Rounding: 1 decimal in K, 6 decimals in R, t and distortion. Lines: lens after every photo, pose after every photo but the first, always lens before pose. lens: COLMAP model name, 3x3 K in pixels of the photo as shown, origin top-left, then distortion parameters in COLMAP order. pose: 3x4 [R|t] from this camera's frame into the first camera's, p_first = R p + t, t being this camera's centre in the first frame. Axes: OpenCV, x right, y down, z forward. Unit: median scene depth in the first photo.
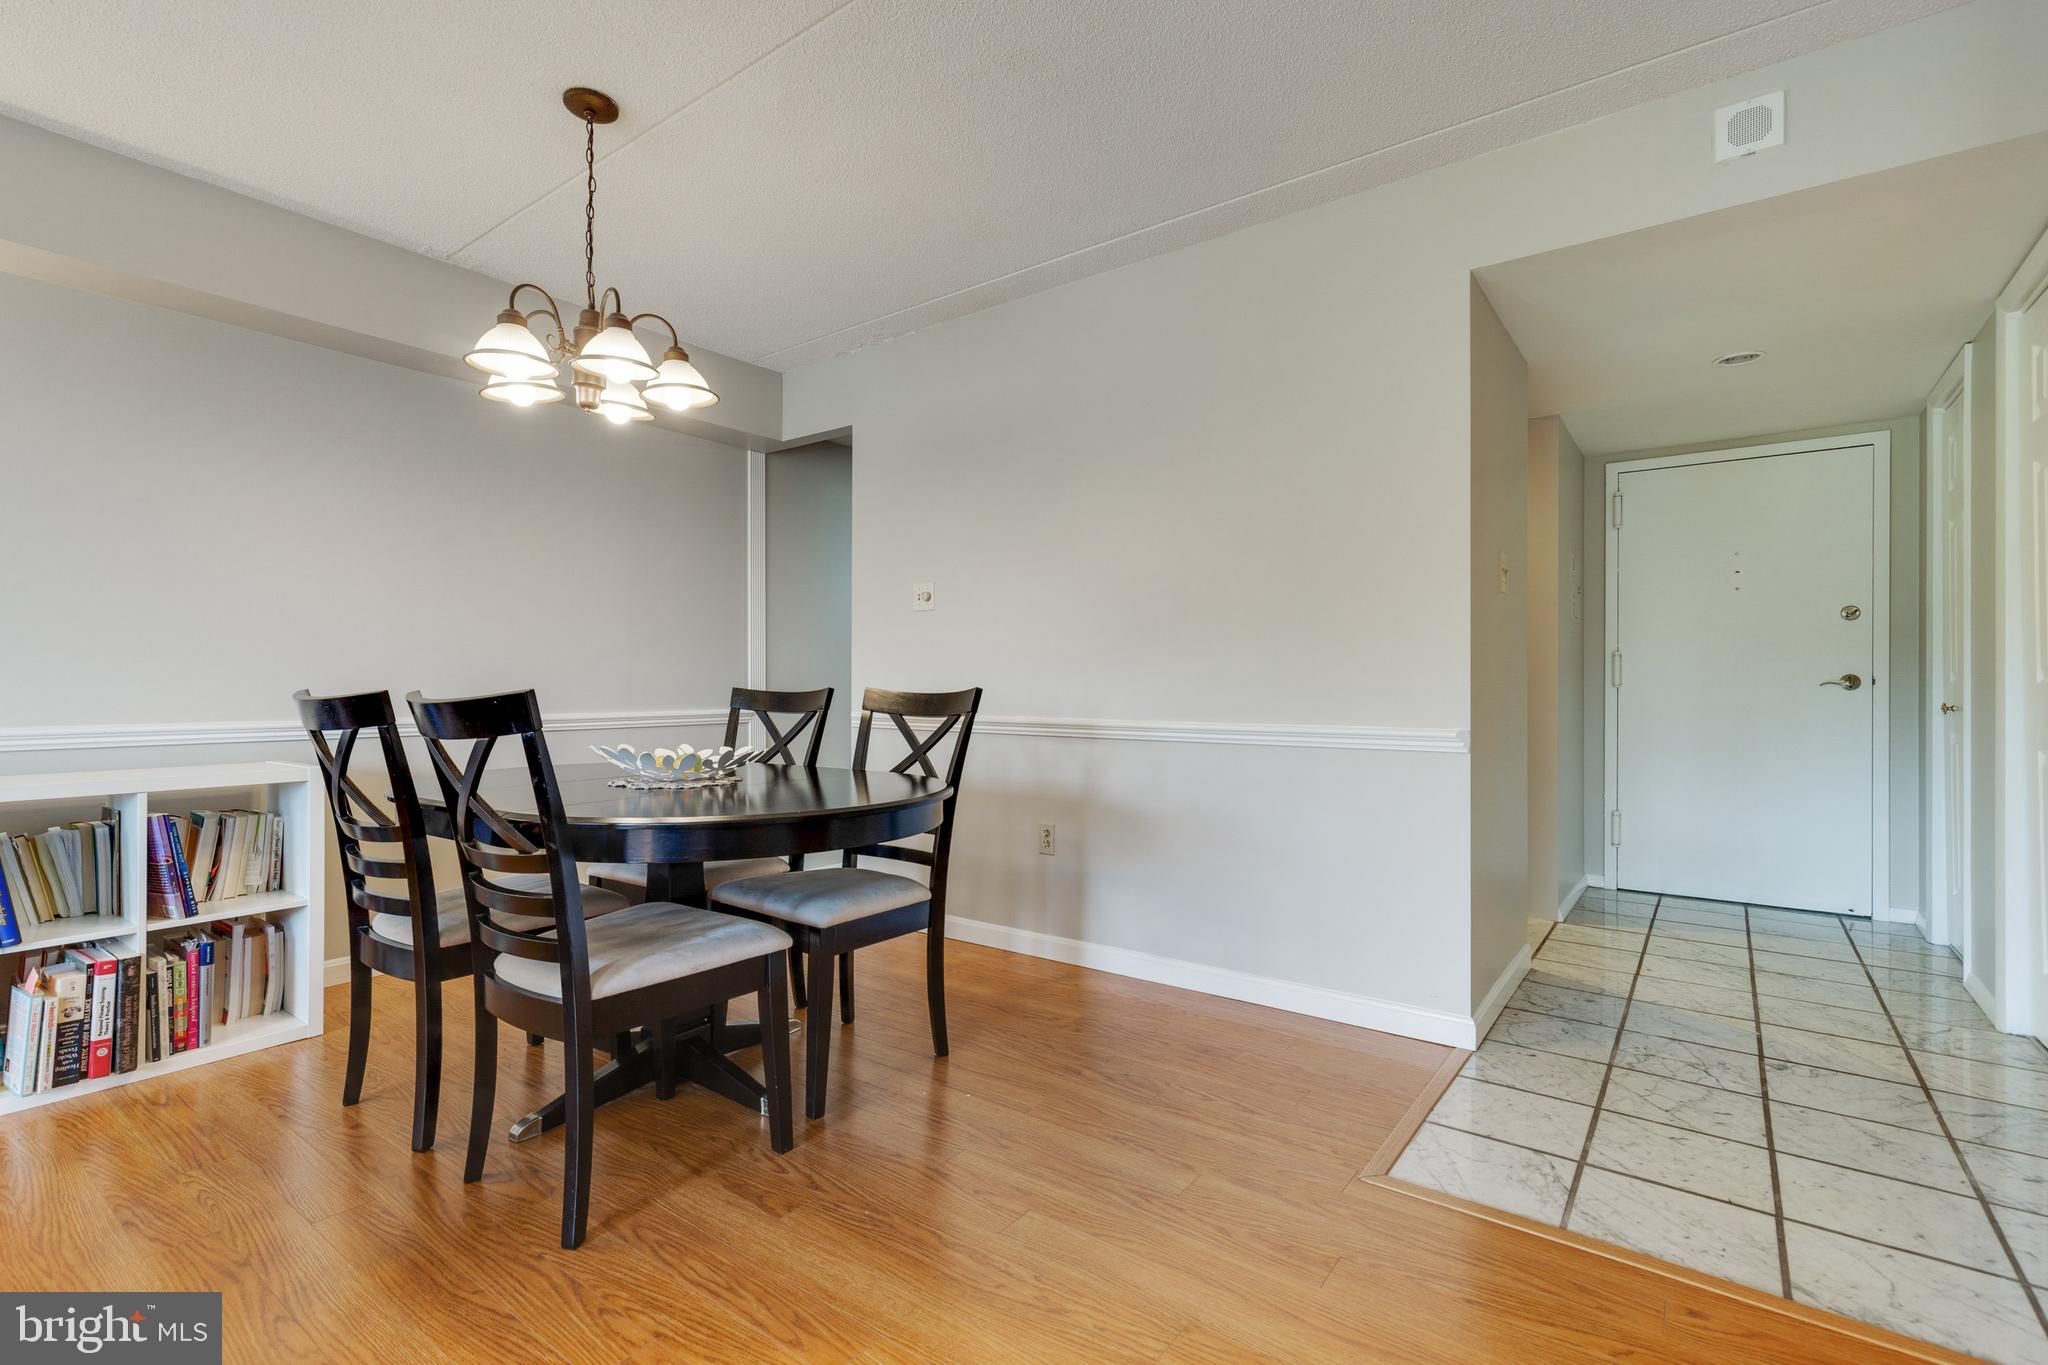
lens RADIAL K [[928.8, 0, 1025.0], [0, 928.8, 683.7], [0, 0, 1]] dist [0.002290, -0.001702]
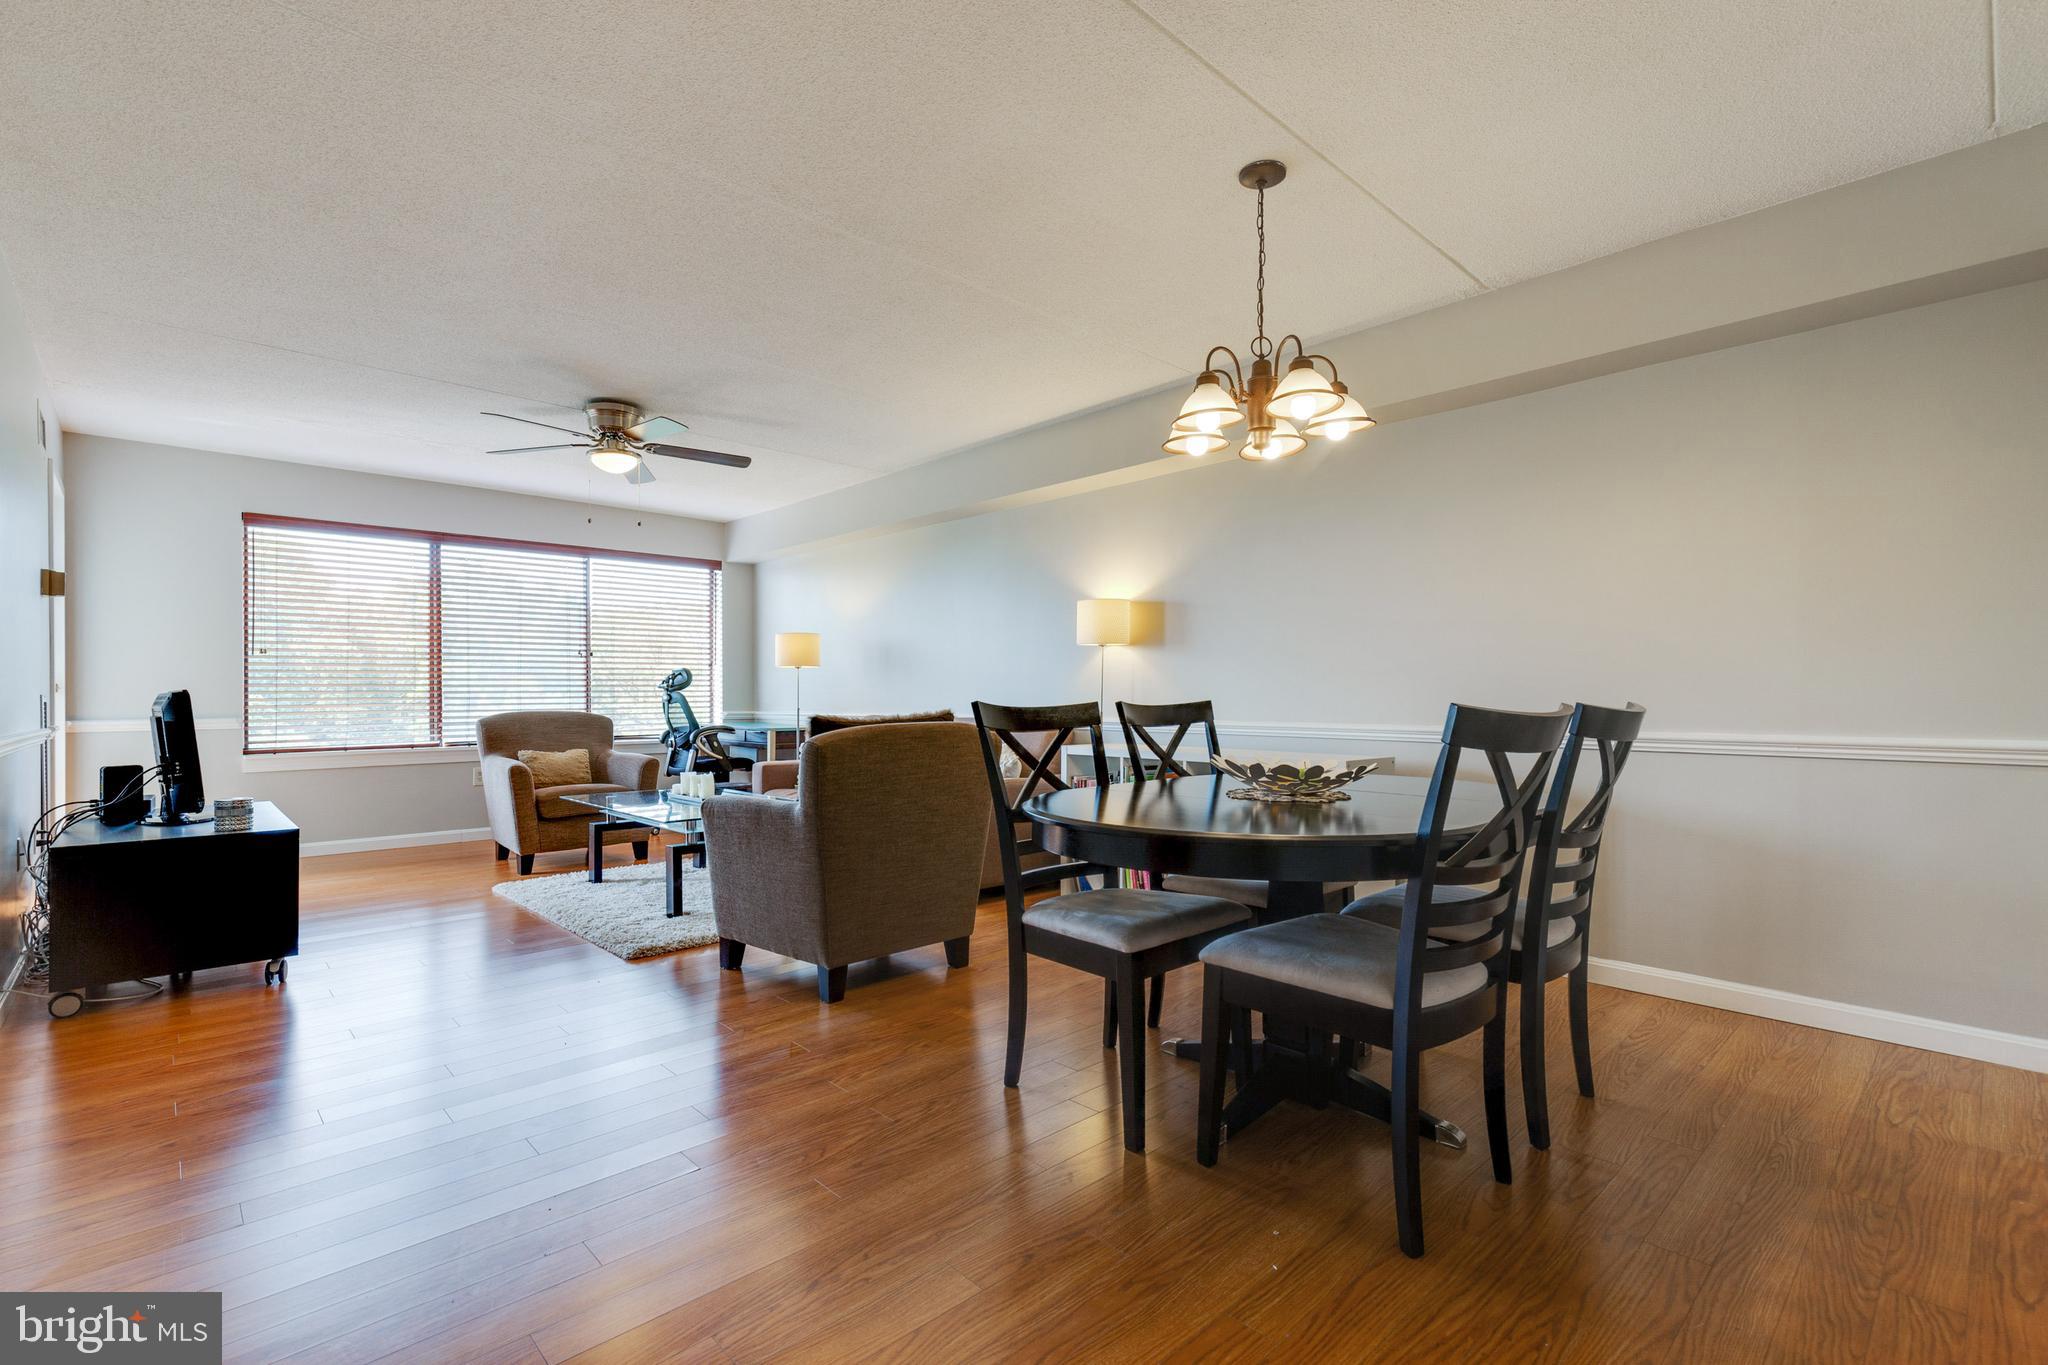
lens RADIAL K [[928.8, 0, 1024.8], [0, 928.8, 684.1], [0, 0, 1]] dist [0.002290, -0.001702]
pose [[-0.178525, -0.009853, -0.983886, 0.388785], [0.004720, 0.999930, -0.010870, -0.002356], [0.983924, -0.006585, -0.178466, 0.524882]]
